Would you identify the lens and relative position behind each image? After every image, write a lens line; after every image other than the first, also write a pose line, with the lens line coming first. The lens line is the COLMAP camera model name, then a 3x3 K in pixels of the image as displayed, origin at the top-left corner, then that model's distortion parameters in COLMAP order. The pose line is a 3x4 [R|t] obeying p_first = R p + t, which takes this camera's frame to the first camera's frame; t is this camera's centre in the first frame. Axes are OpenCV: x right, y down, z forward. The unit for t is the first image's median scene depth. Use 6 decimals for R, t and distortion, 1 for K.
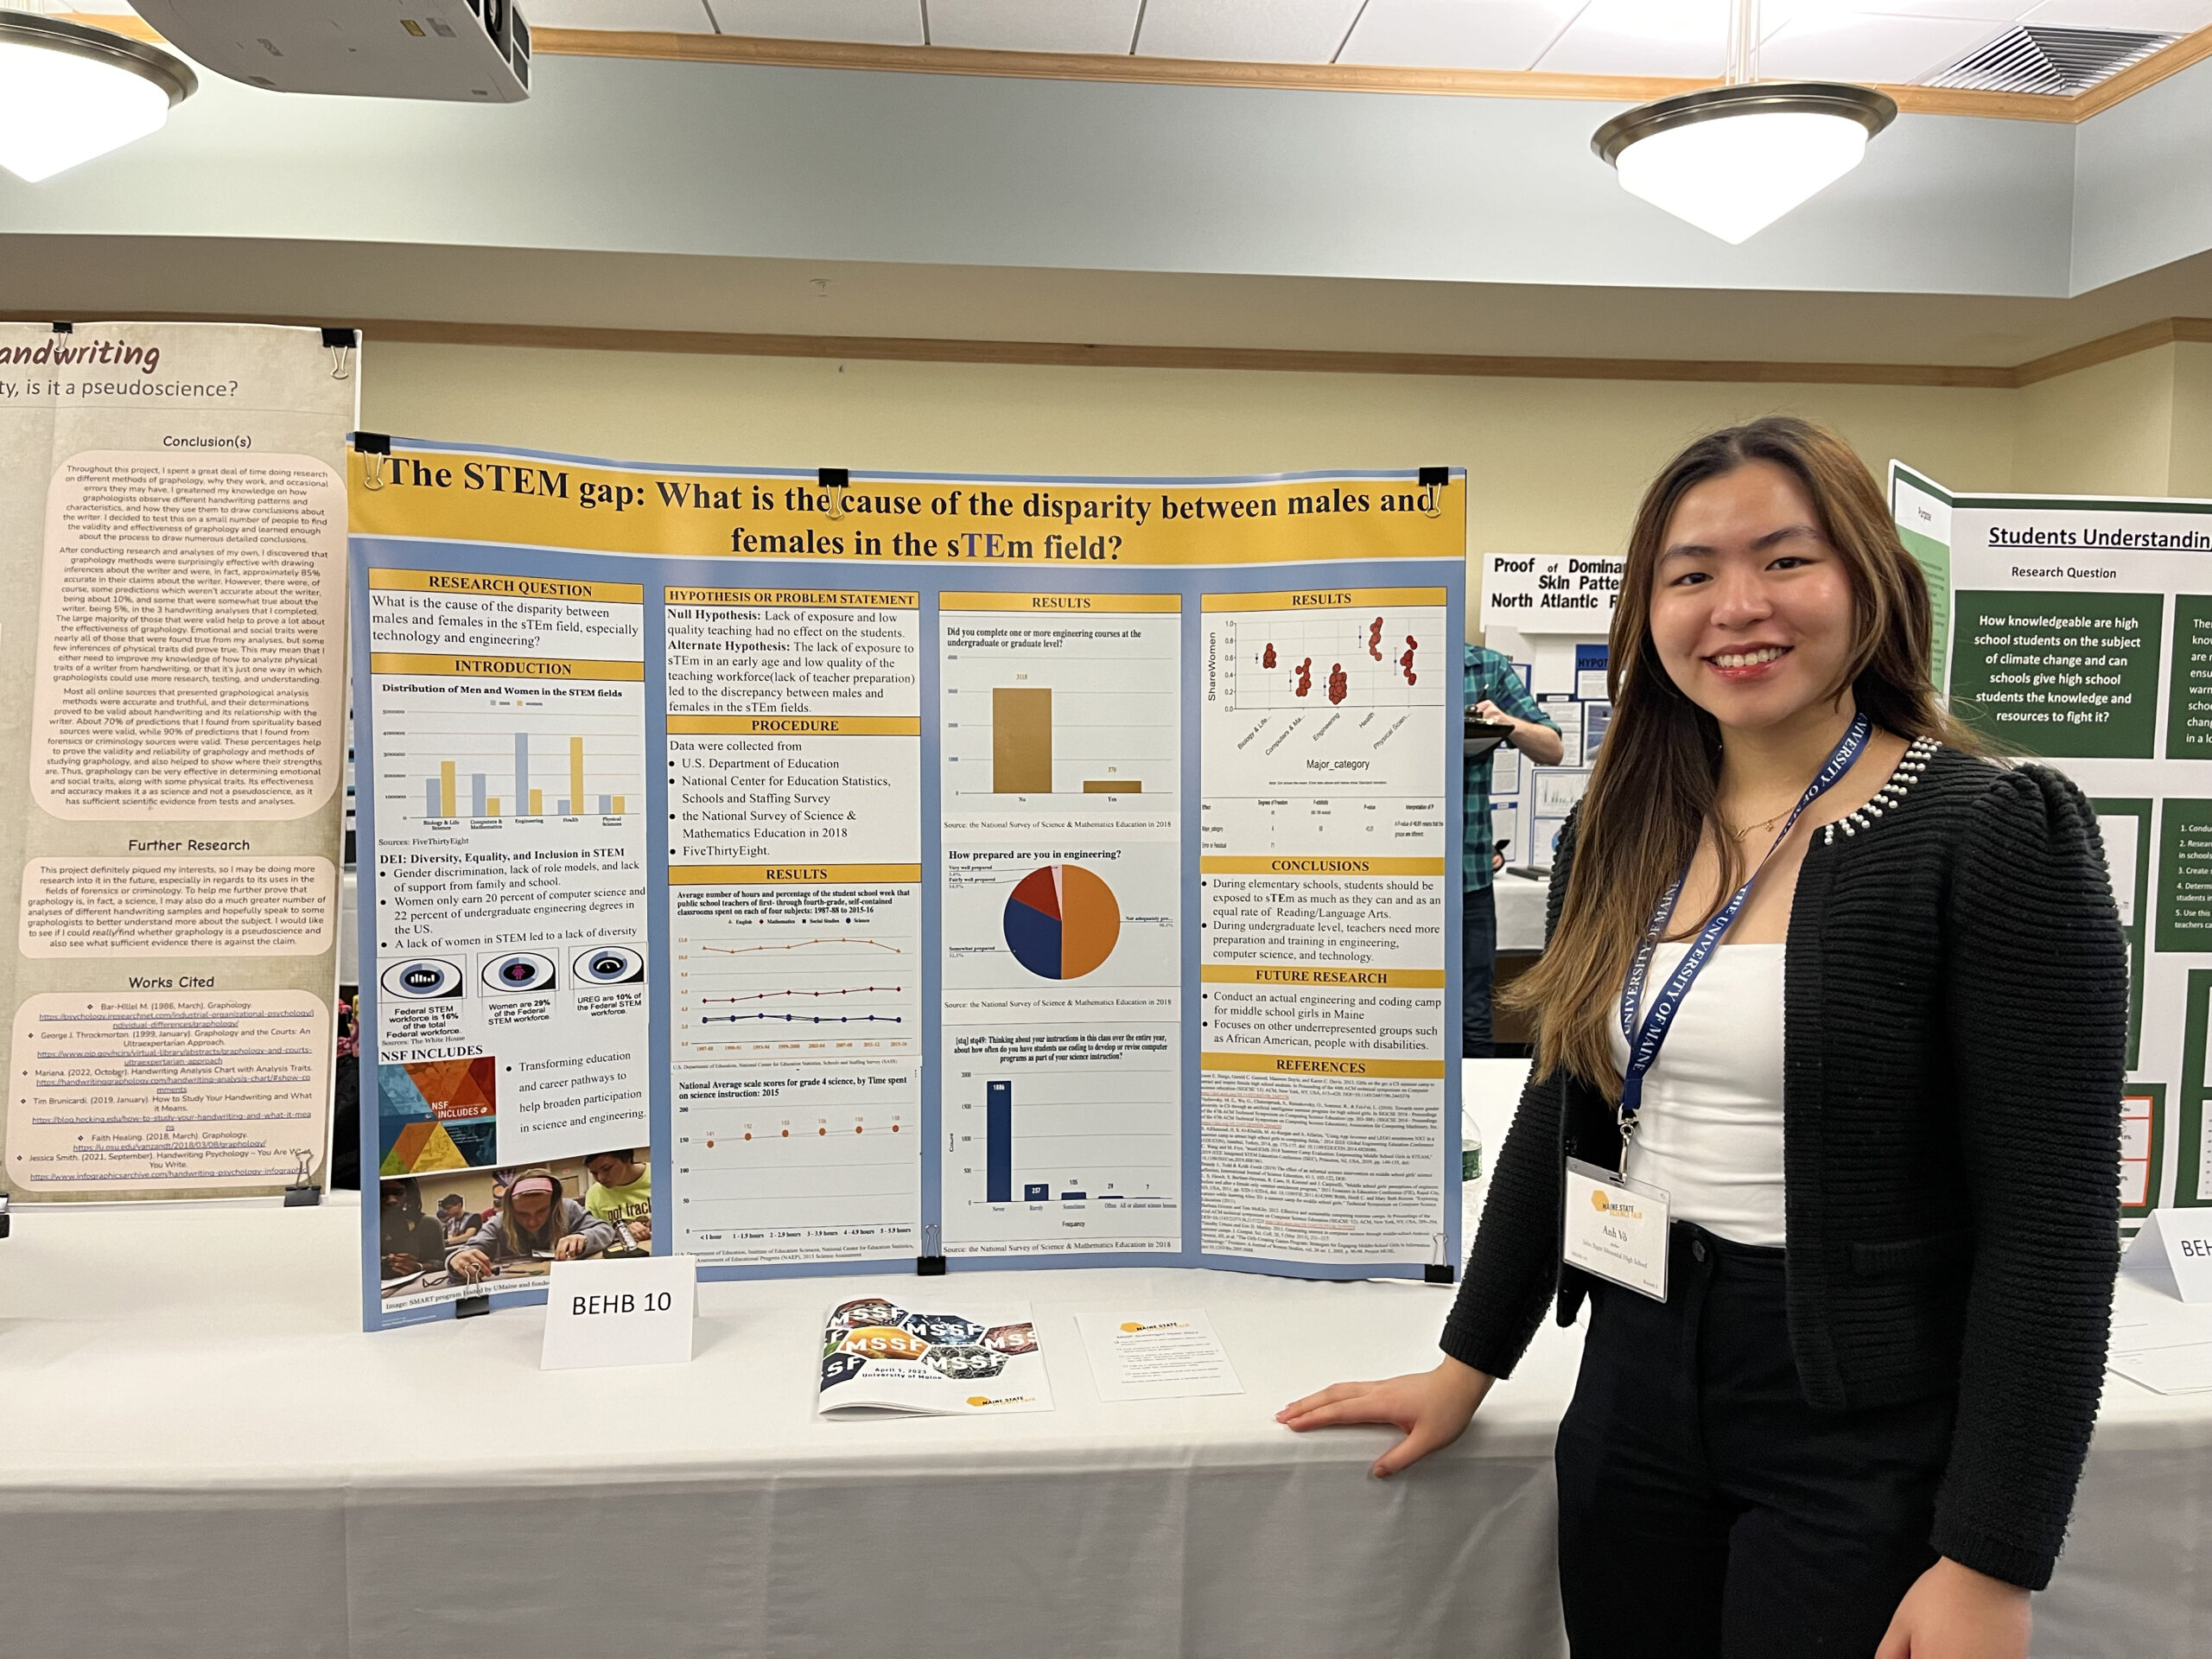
lens RADIAL K [[1647.8, 0, 1110.4], [0, 1647.8, 833.8], [0, 0, 1]] dist [0.084462, -0.123398]
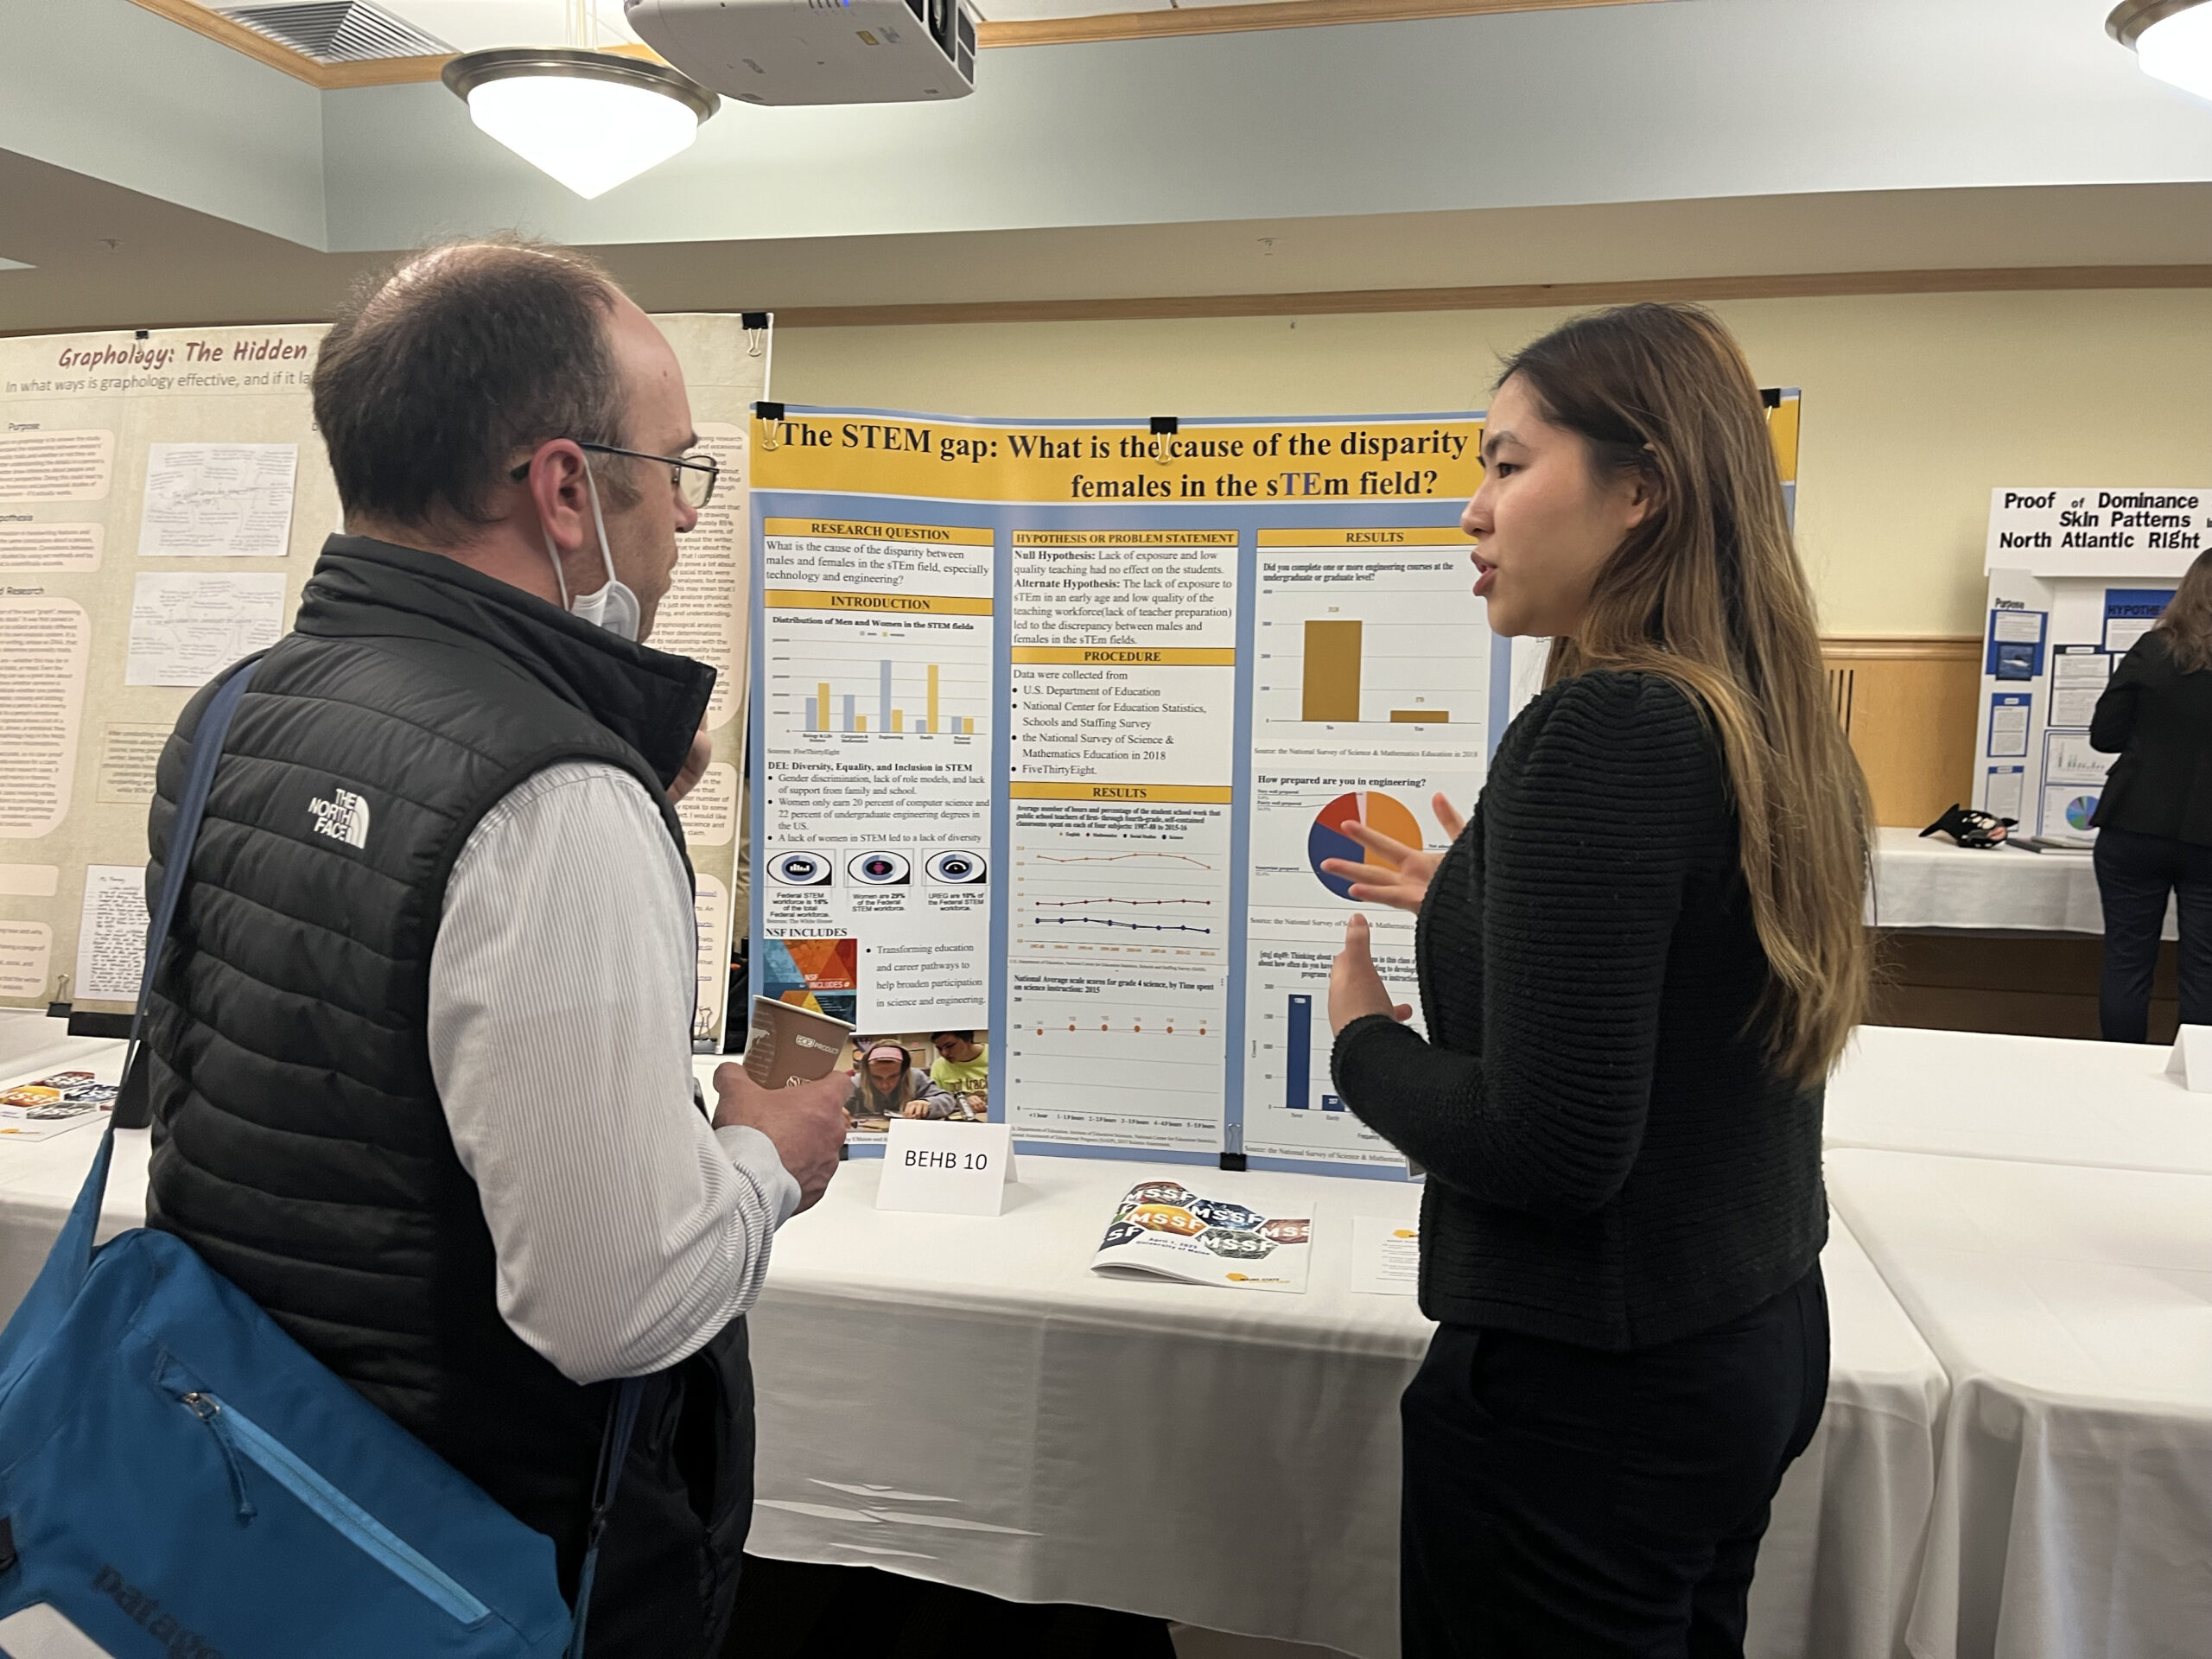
lens RADIAL K [[1647.8, 0, 1110.4], [0, 1647.8, 833.8], [0, 0, 1]] dist [0.084462, -0.123398]
pose [[0.953409, 0.036448, -0.299470, 0.132251], [-0.029487, 0.999180, 0.027731, 0.021738], [0.300235, -0.017608, 0.953703, -0.041557]]
